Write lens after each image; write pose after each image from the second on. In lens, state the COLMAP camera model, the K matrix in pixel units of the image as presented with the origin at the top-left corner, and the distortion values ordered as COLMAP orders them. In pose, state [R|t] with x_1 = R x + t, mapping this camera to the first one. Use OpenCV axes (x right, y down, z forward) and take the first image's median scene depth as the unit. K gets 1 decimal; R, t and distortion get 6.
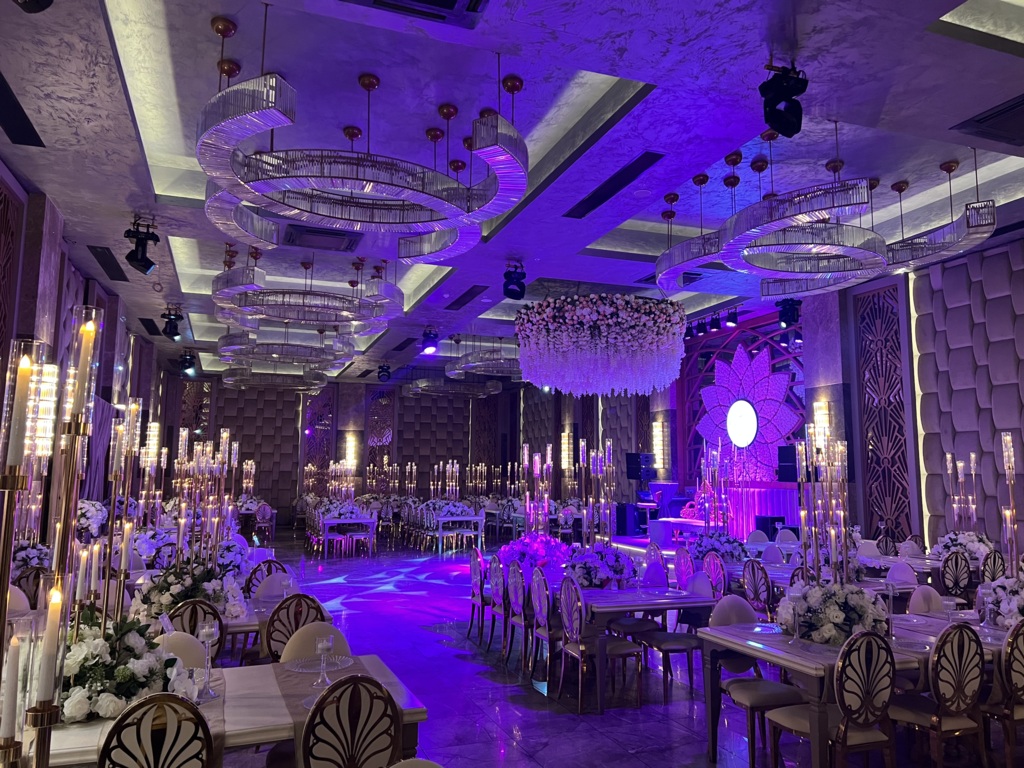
lens RADIAL K [[765.4, 0, 521.8], [0, 765.4, 377.9], [0, 0, 1]] dist [0.068147, -0.076710]
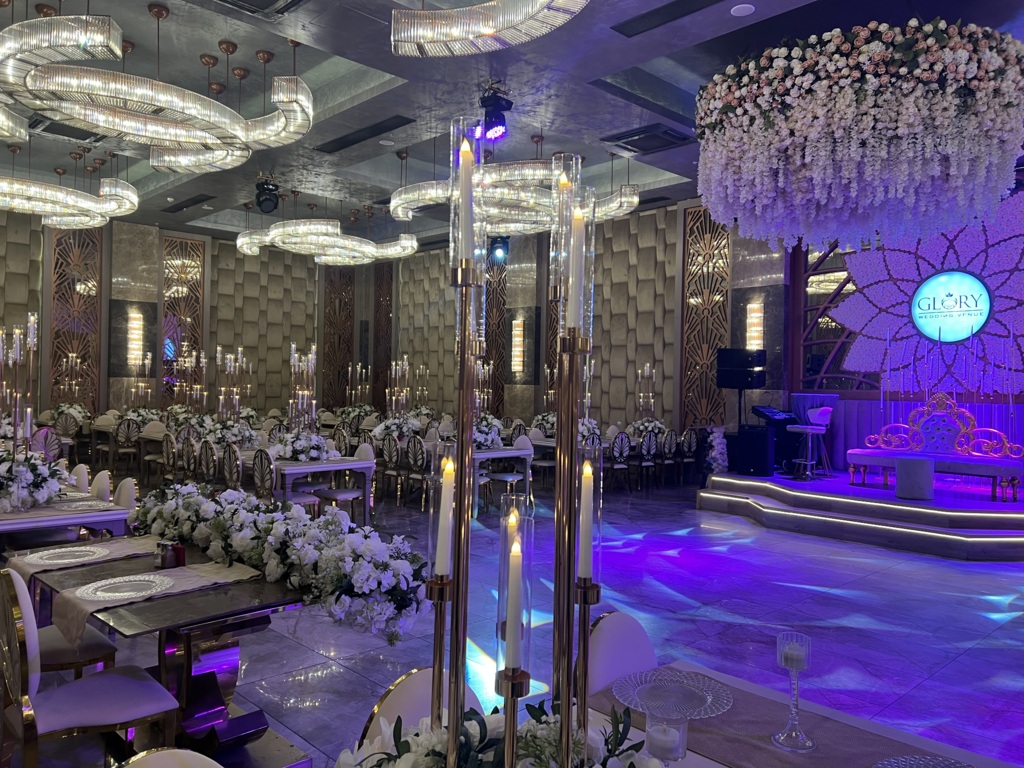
lens RADIAL K [[765.4, 0, 521.3], [0, 765.4, 374.4], [0, 0, 1]] dist [0.068147, -0.076710]
pose [[0.915430, 0.016628, 0.402134, -0.378647], [-0.063793, 0.992510, 0.104180, 0.084250], [-0.397389, -0.121023, 0.909635, 0.627676]]
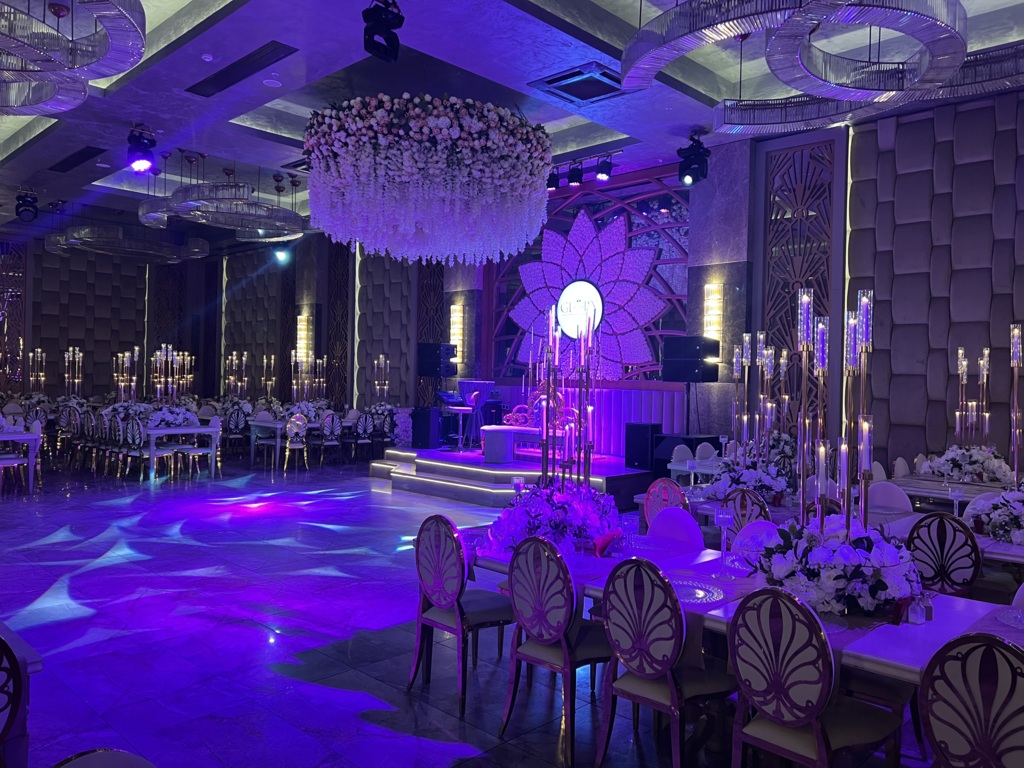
lens RADIAL K [[765.4, 0, 523.4], [0, 765.4, 379.2], [0, 0, 1]] dist [0.068147, -0.076710]
pose [[0.899986, 0.012337, 0.435744, -0.139686], [-0.070584, 0.990533, 0.117740, 0.048593], [-0.430166, -0.136721, 0.892337, 0.349856]]
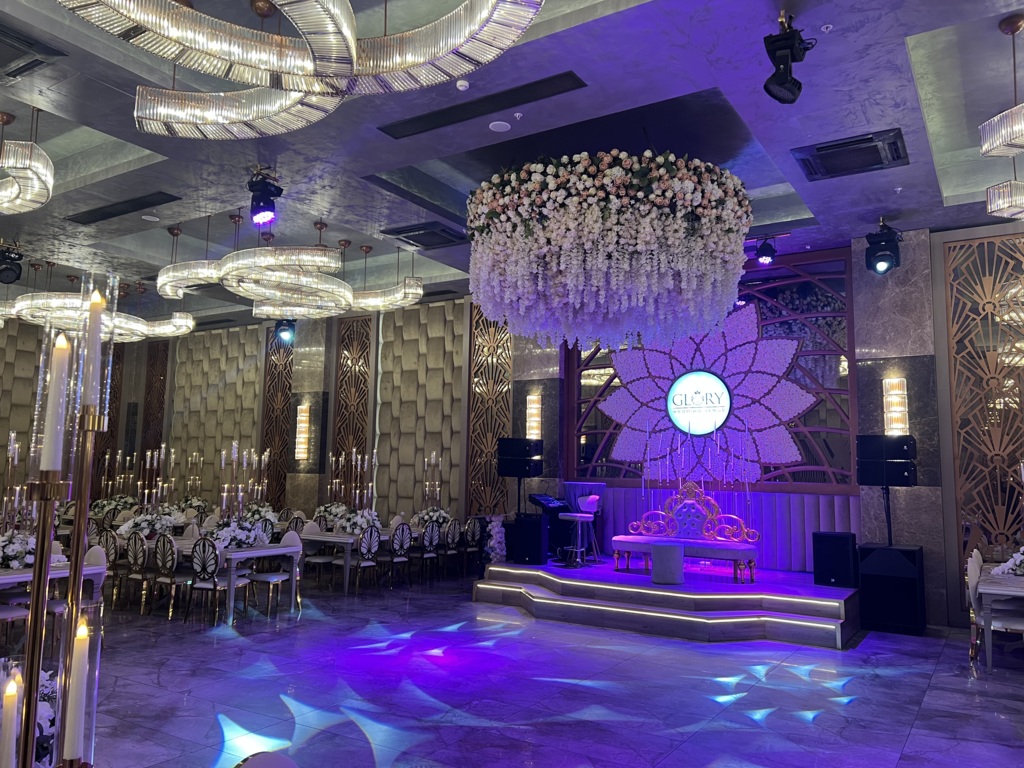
lens RADIAL K [[765.4, 0, 519.6], [0, 765.4, 380.9], [0, 0, 1]] dist [0.068147, -0.076710]
pose [[0.792427, 0.078162, 0.604937, -0.348470], [-0.087861, 0.996040, -0.013604, 0.075138], [-0.603605, -0.042370, 0.796157, 0.614302]]
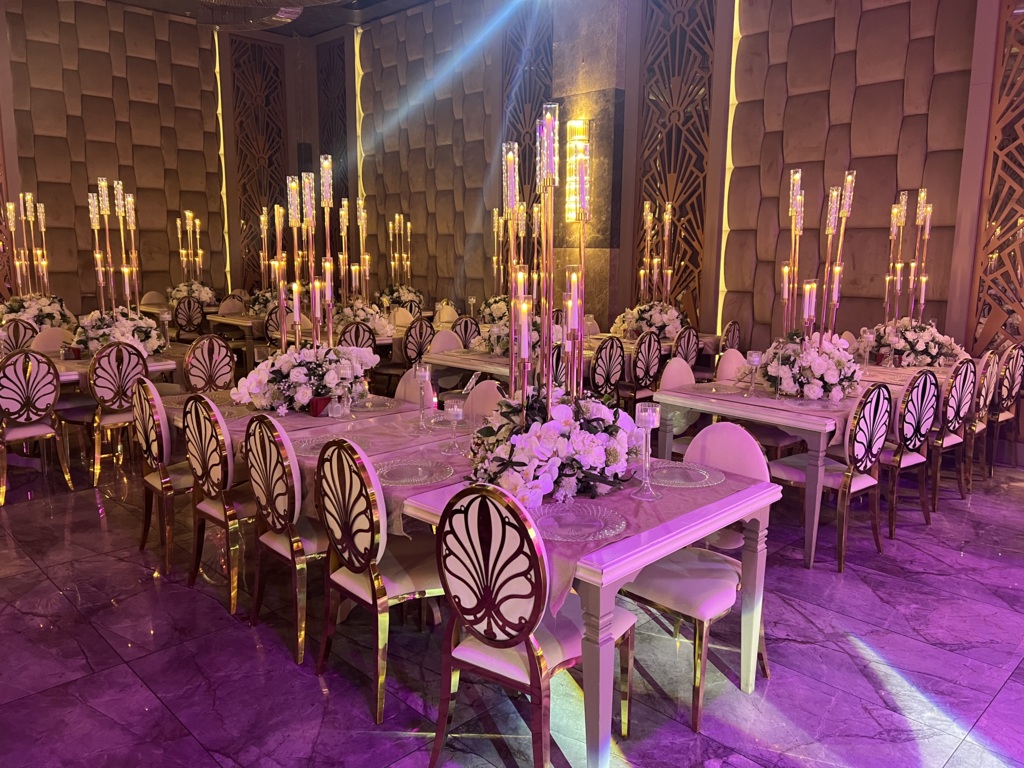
lens RADIAL K [[765.4, 0, 521.5], [0, 765.4, 377.1], [0, 0, 1]] dist [0.068147, -0.076710]
pose [[0.911470, -0.063283, 0.406471, -0.210611], [-0.056805, 0.959268, 0.276726, 0.154320], [-0.407426, -0.275317, 0.870749, 1.150591]]
